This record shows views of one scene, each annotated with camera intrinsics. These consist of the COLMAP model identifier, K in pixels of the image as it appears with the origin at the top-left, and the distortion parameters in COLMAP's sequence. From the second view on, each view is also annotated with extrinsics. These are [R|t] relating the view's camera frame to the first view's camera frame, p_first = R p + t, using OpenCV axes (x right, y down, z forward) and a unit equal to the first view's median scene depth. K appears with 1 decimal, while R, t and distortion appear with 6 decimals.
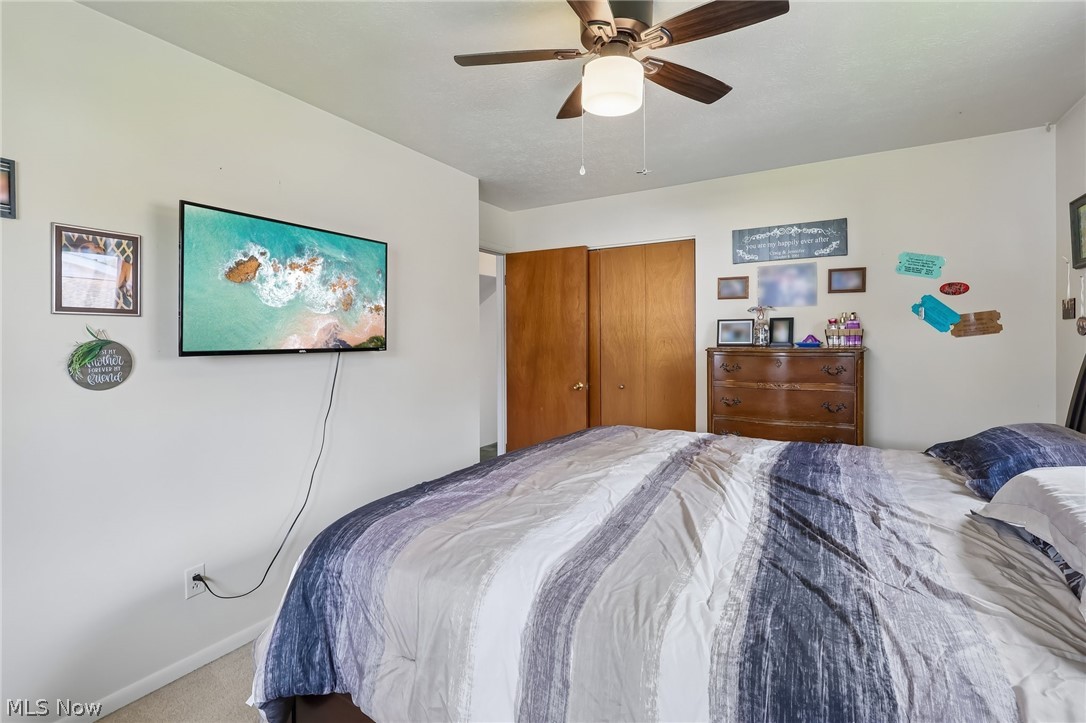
lens RADIAL K [[511.0, 0, 541.7], [0, 511.0, 339.7], [0, 0, 1]] dist [-0.016011, 0.000096]
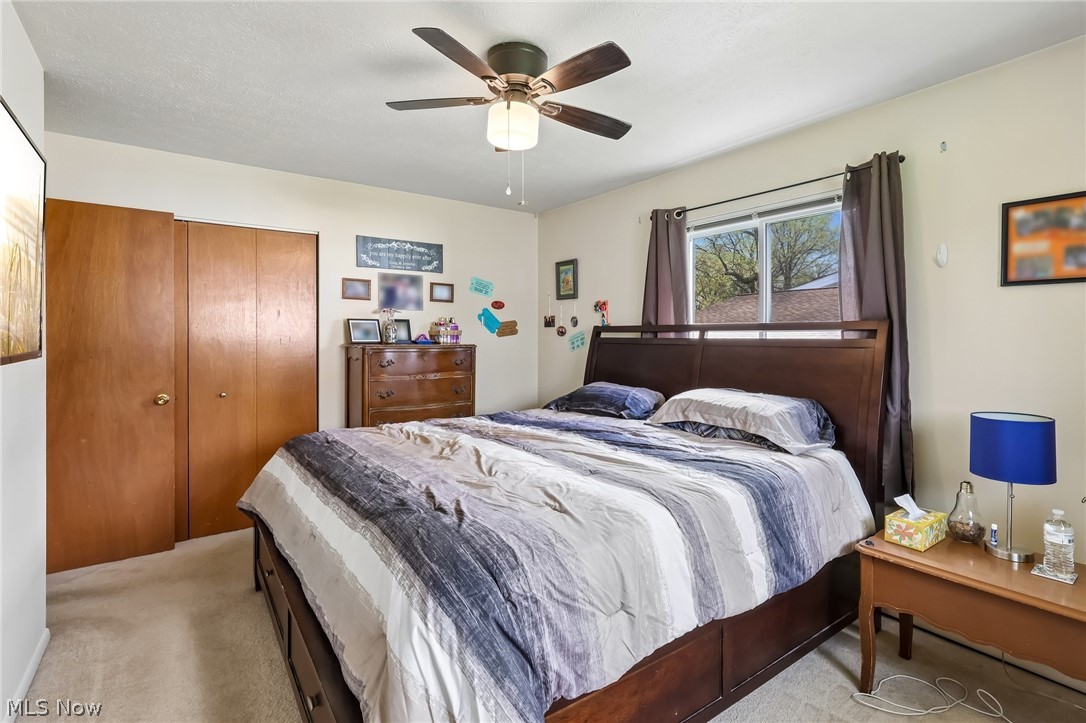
lens RADIAL K [[511.0, 0, 548.0], [0, 511.0, 339.9], [0, 0, 1]] dist [-0.016011, 0.000096]
pose [[0.379615, 0.000804, 0.925144, -0.493851], [-0.003428, 0.999994, 0.000538, 0.002277], [-0.925138, -0.003375, 0.379616, 0.248928]]
